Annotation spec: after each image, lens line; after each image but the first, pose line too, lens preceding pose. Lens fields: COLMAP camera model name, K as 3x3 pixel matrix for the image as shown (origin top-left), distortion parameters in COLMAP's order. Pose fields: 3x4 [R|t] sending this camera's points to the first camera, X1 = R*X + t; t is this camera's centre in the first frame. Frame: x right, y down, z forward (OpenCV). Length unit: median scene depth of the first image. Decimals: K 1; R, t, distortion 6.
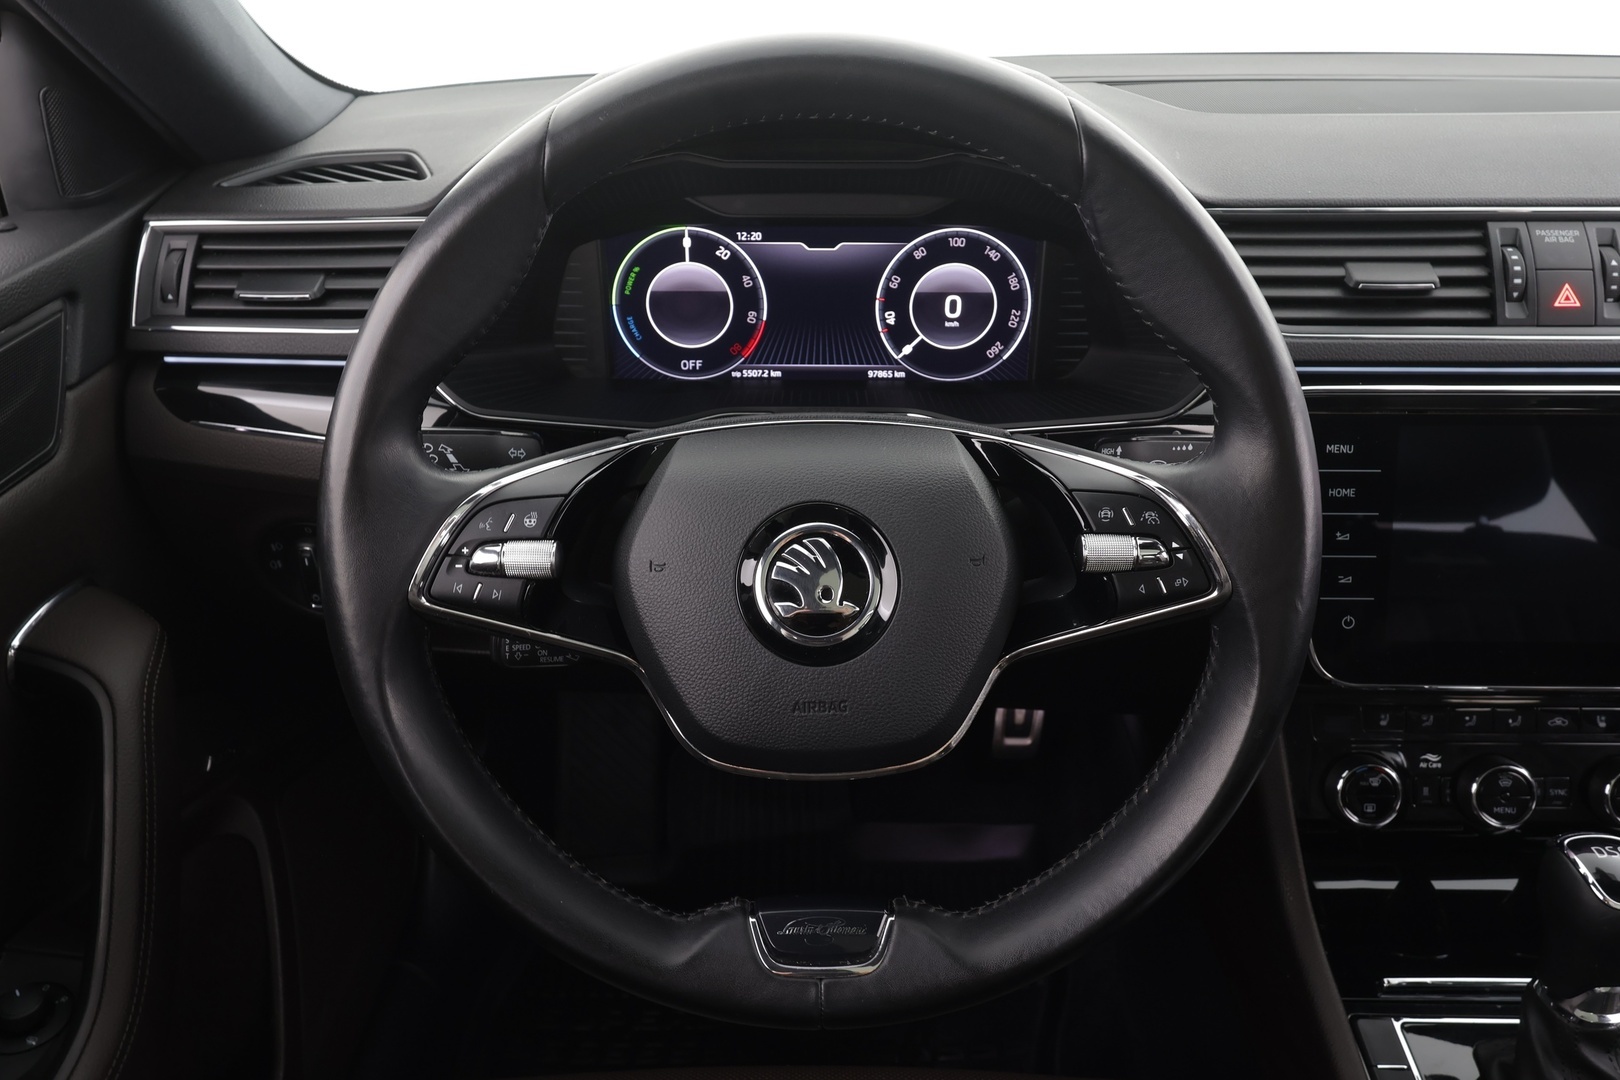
lens RADIAL K [[1161.3, 0, 810.0], [0, 1161.3, 540.0], [0, 0, 1]] dist [0.003625, 0.001803]
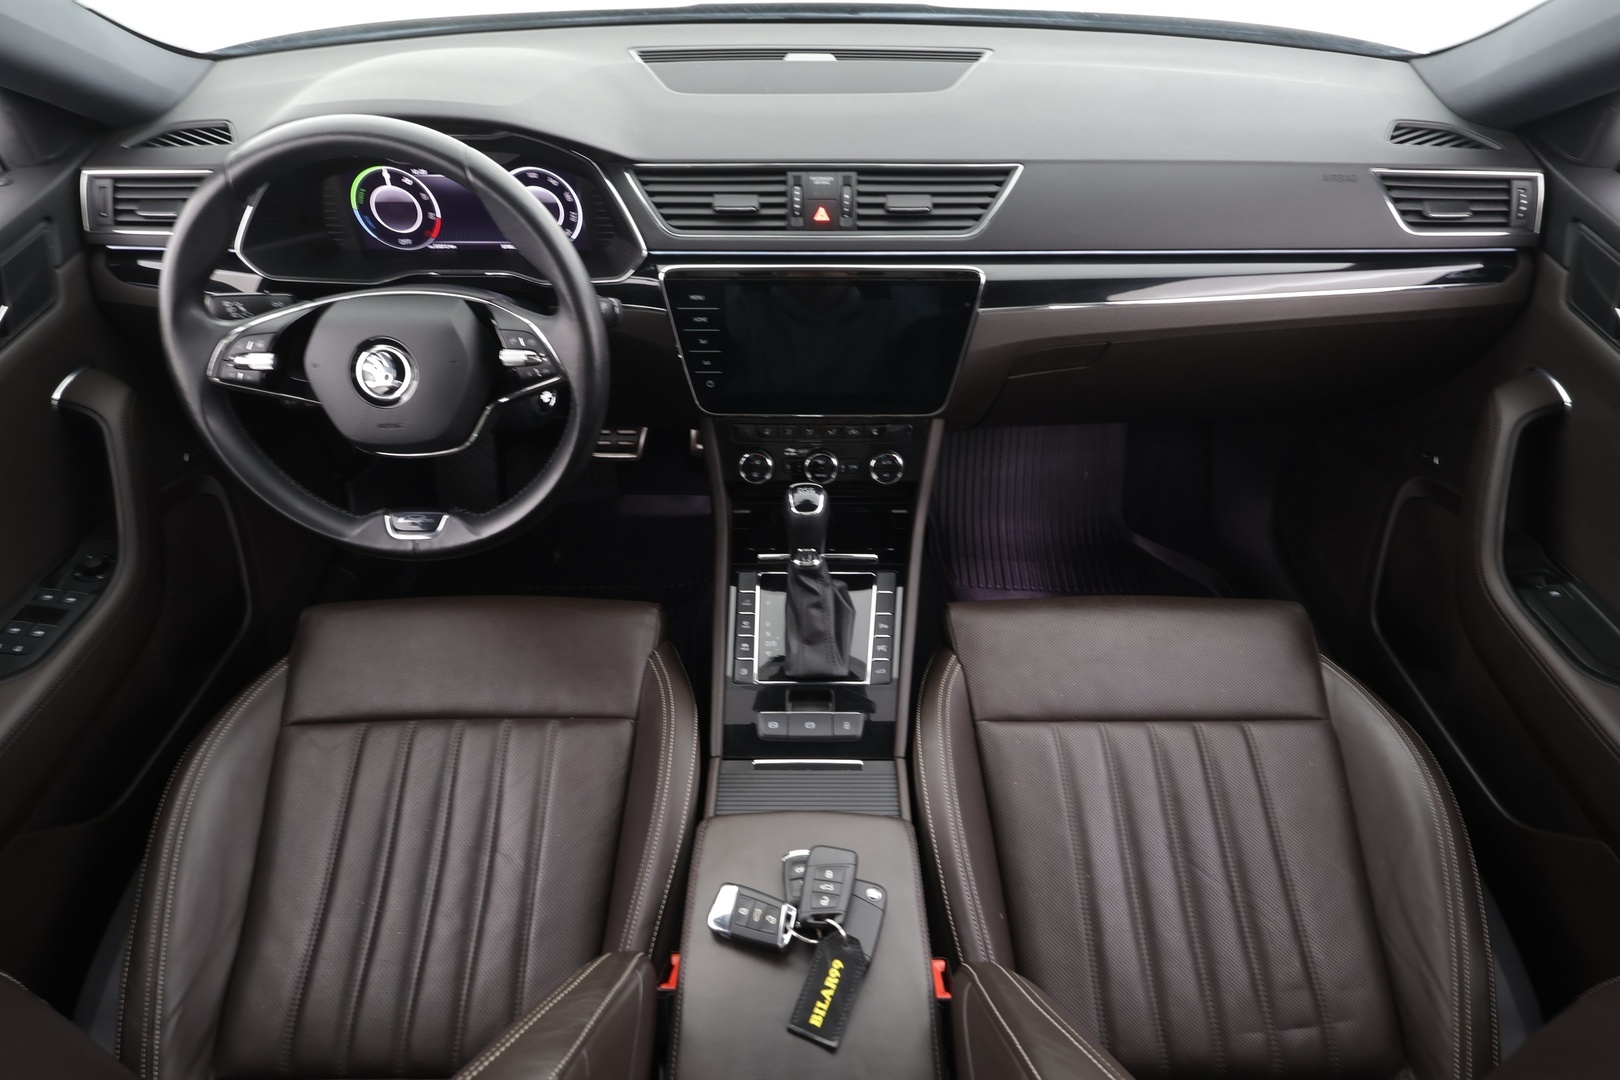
lens RADIAL K [[924.4, 0, 810.0], [0, 924.4, 540.0], [0, 0, 1]] dist [0.002781, -0.000636]
pose [[0.999964, -0.006142, 0.005928, 0.613619], [0.004392, 0.965687, 0.259672, -0.084019], [-0.007320, -0.259636, 0.965679, -0.633399]]
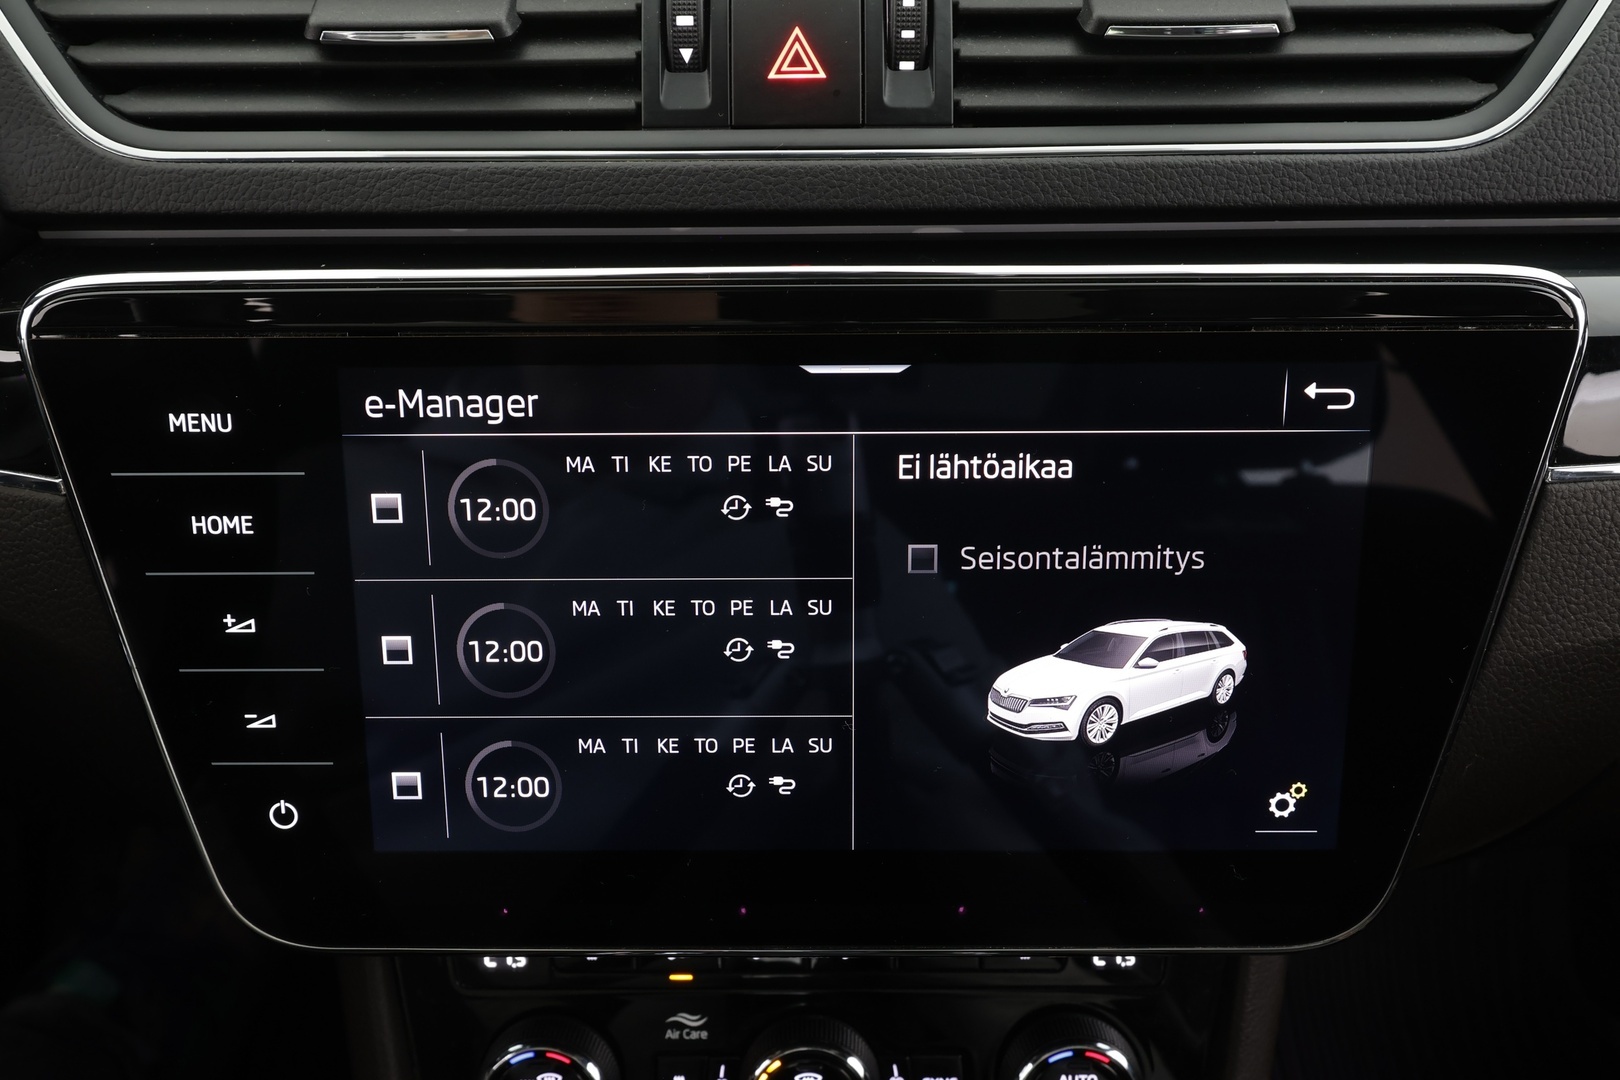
lens RADIAL K [[1217.5, 0, 810.0], [0, 1217.5, 540.0], [0, 0, 1]] dist [0.001820, 0.000812]
pose [[0.999919, -0.009931, -0.007975, 0.652298], [0.010433, 0.997796, 0.065525, -0.060007], [0.007307, -0.065603, 0.997819, 0.535477]]
